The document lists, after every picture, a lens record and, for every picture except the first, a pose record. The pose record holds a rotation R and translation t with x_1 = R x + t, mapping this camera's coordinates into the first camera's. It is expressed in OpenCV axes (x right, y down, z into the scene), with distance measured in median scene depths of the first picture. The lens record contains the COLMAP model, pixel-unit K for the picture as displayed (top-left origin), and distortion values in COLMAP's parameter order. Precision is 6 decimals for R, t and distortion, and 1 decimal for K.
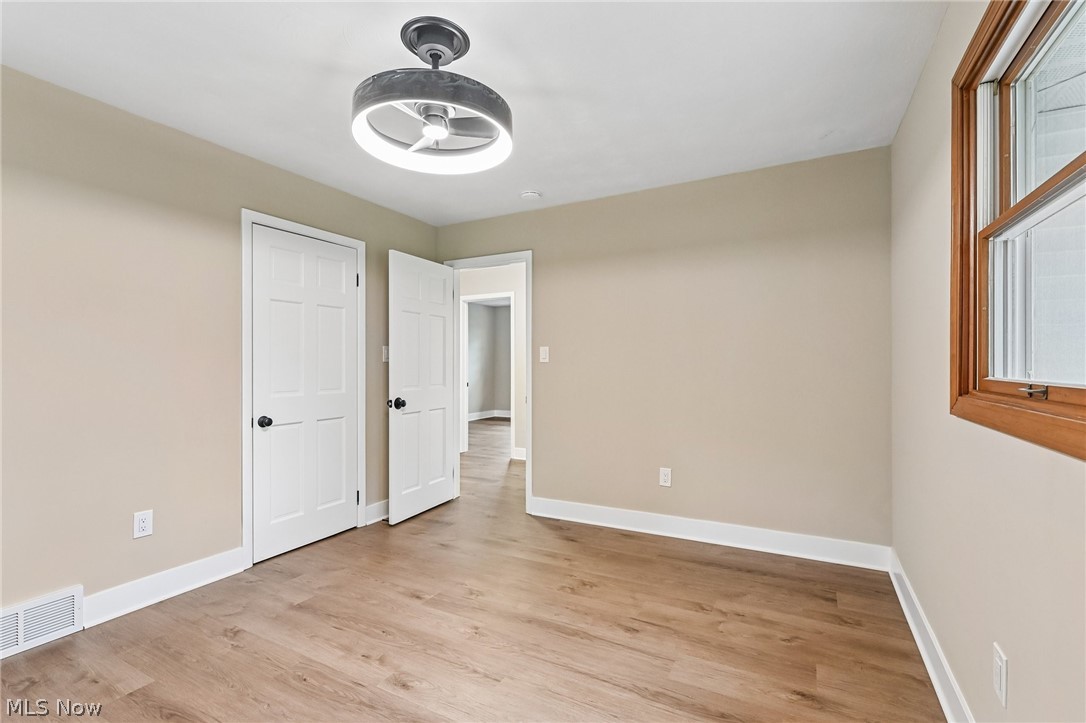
lens RADIAL K [[487.0, 0, 547.3], [0, 487.0, 365.8], [0, 0, 1]] dist [-0.002244, -0.001439]
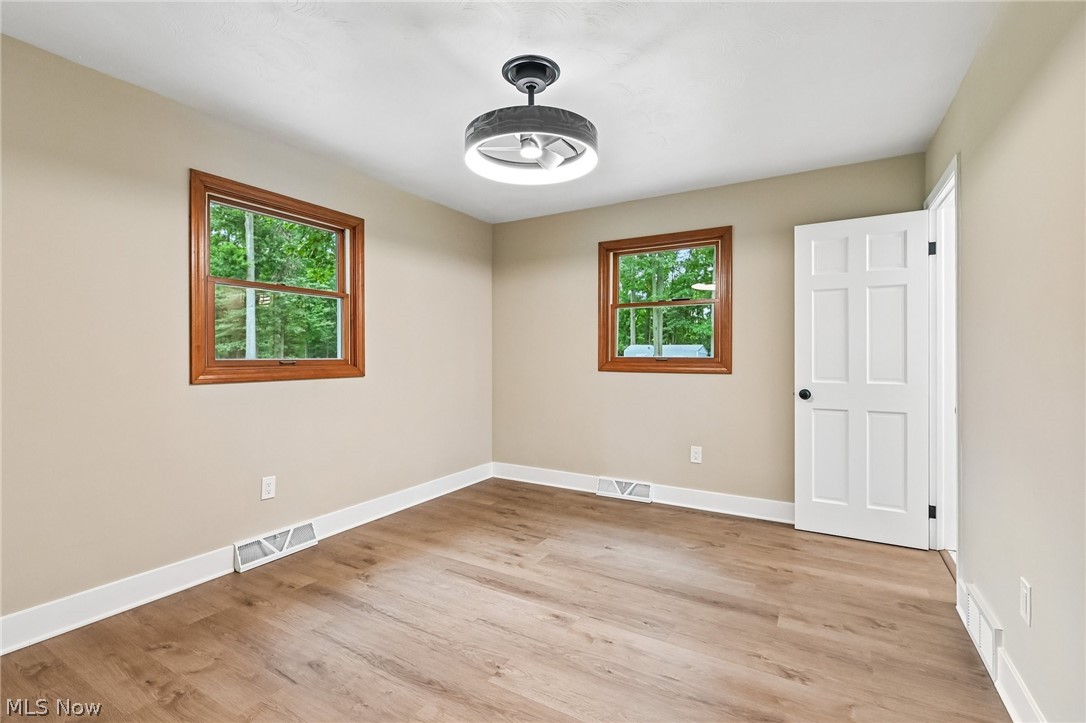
lens RADIAL K [[487.0, 0, 547.3], [0, 487.0, 365.8], [0, 0, 1]] dist [-0.002244, -0.001439]
pose [[-0.999305, 0.001095, 0.037247, -0.284267], [0.002000, 0.999704, 0.024255, 0.005716], [-0.037210, 0.024313, -0.999012, 1.974053]]
